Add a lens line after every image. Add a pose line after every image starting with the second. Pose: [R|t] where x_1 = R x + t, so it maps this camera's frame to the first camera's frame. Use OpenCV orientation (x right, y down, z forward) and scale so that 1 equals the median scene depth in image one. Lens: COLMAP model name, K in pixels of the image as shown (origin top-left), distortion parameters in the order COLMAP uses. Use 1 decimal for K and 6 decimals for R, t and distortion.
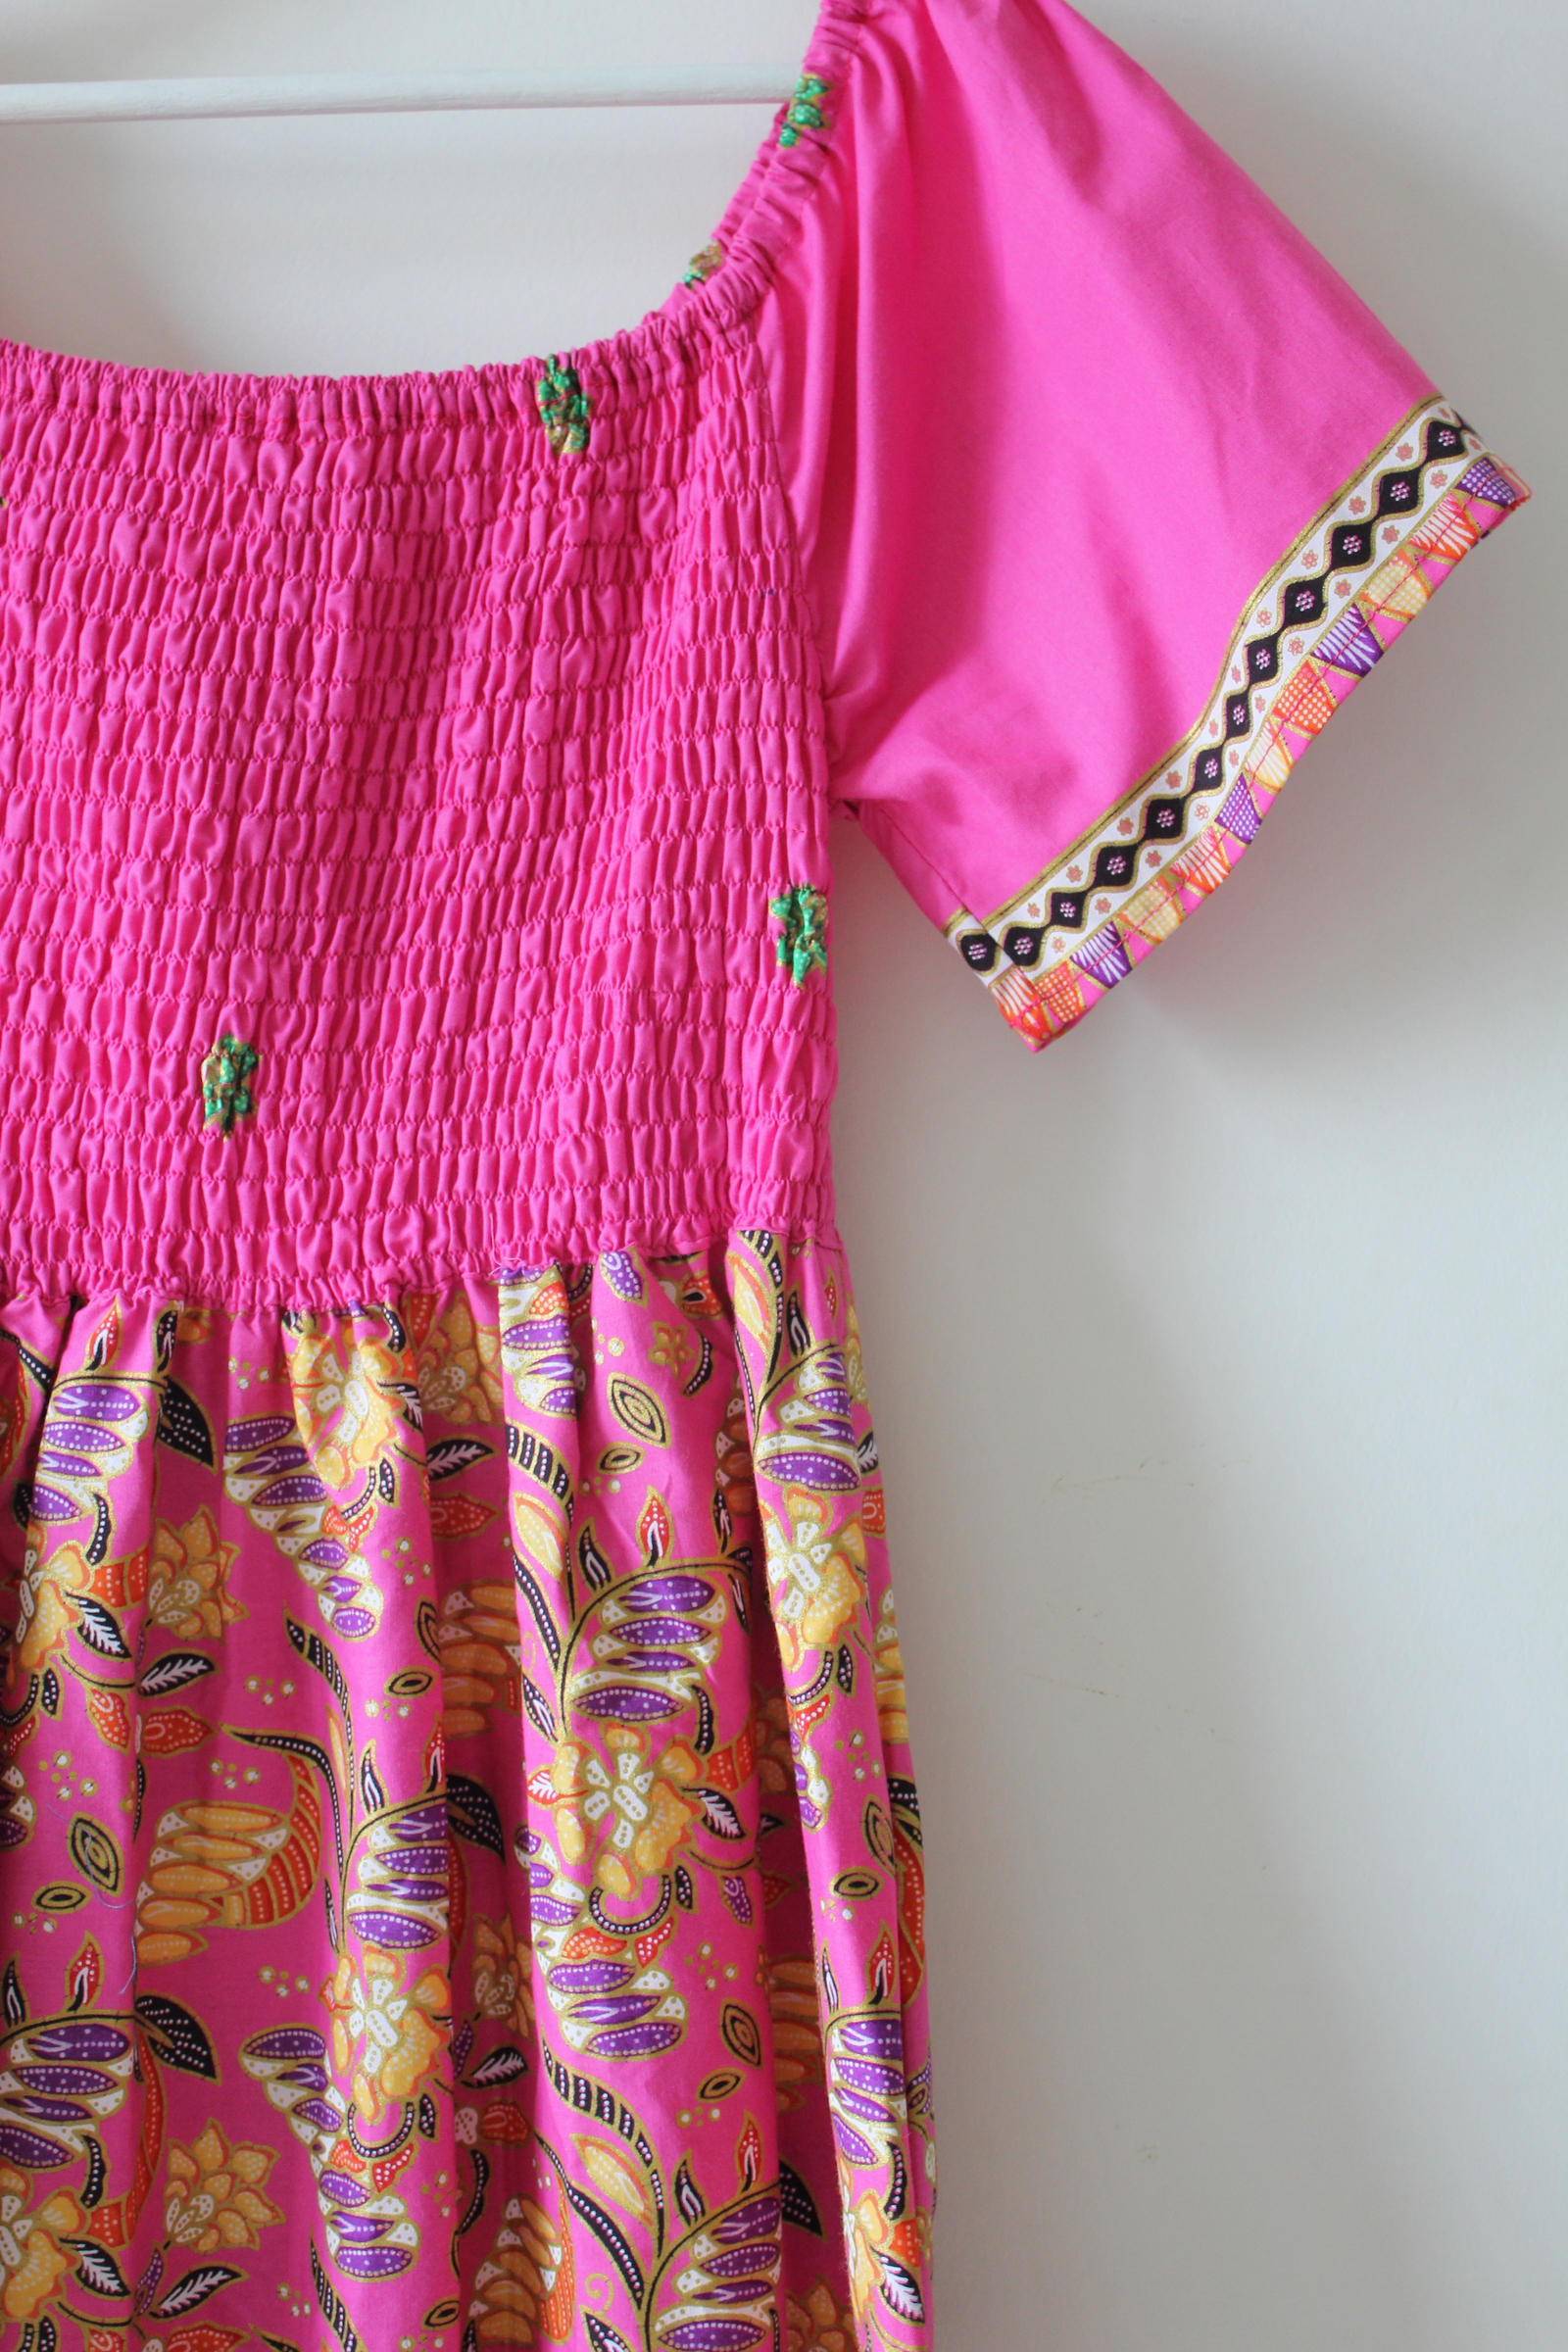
lens RADIAL K [[2931.6, 0, 784.0], [0, 2931.6, 1176.0], [0, 0, 1]] dist [-0.069139, 0.041245]
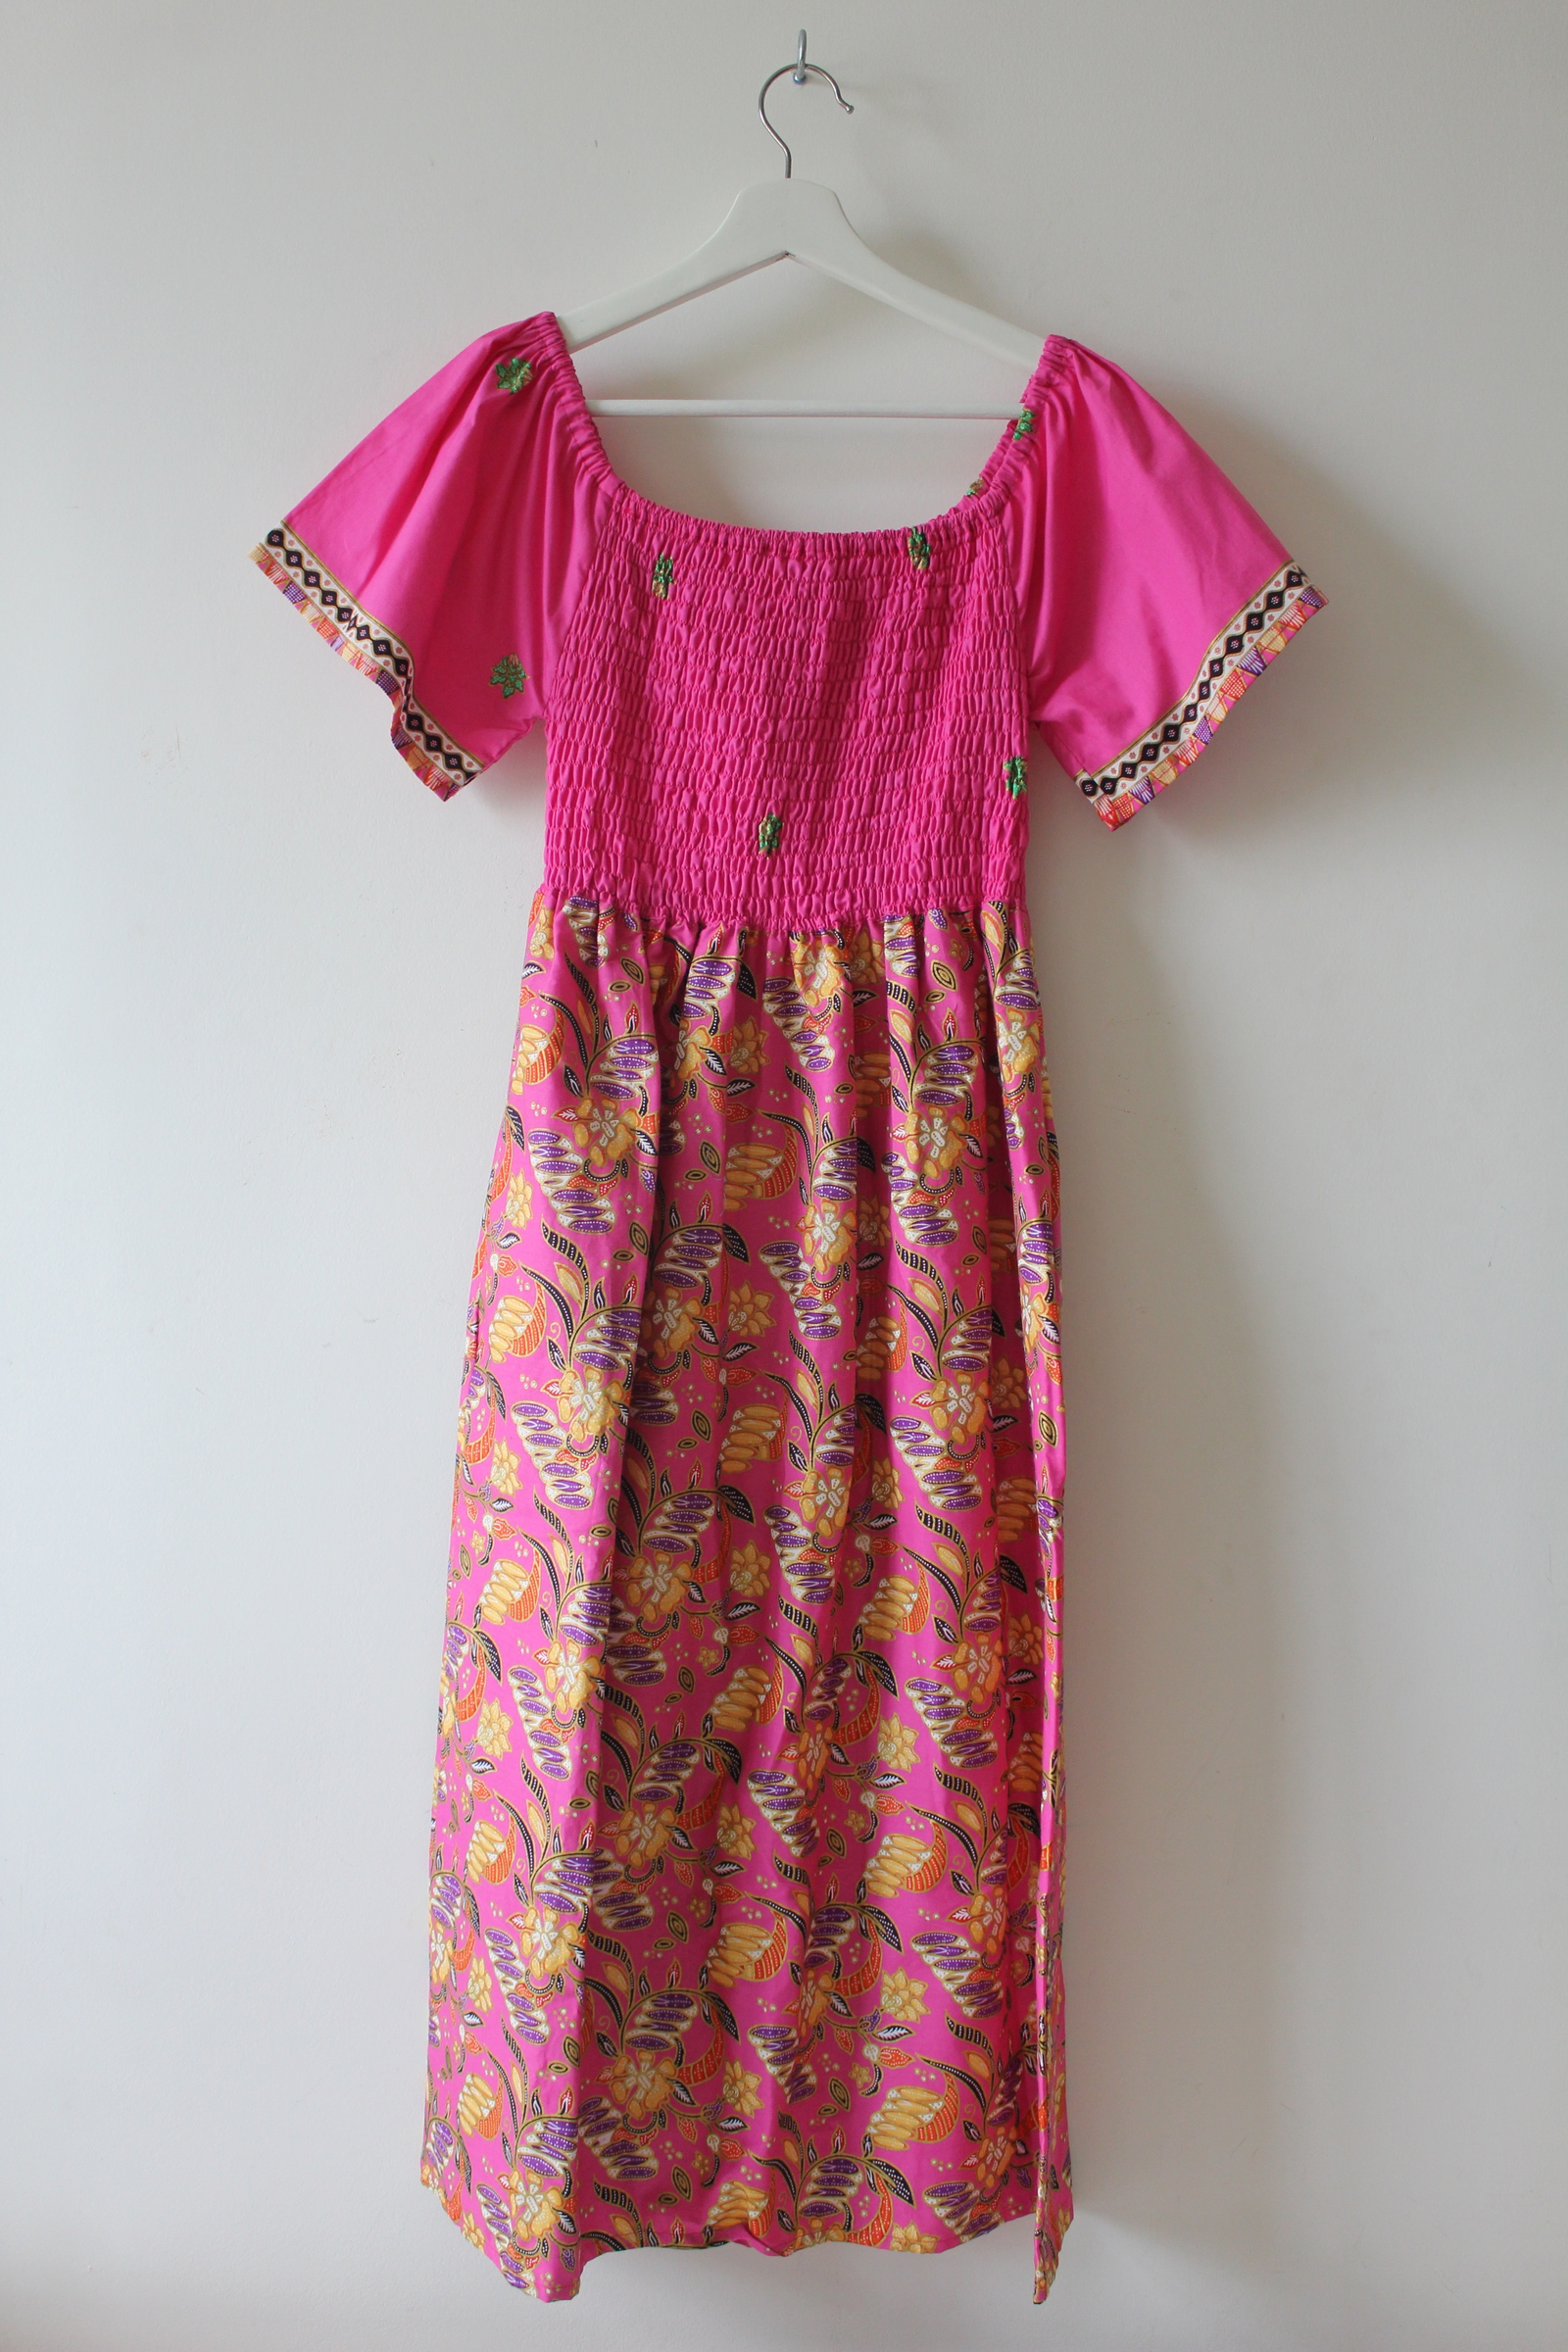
lens RADIAL K [[2246.7, 0, 732.4], [0, 2246.7, 1174.4], [0, 0, 1]] dist [-0.129042, 0.024280]
pose [[0.999682, 0.025147, 0.001721, -0.217473], [-0.025205, 0.997905, 0.059585, 0.134927], [-0.000219, -0.059609, 0.998222, -0.812944]]
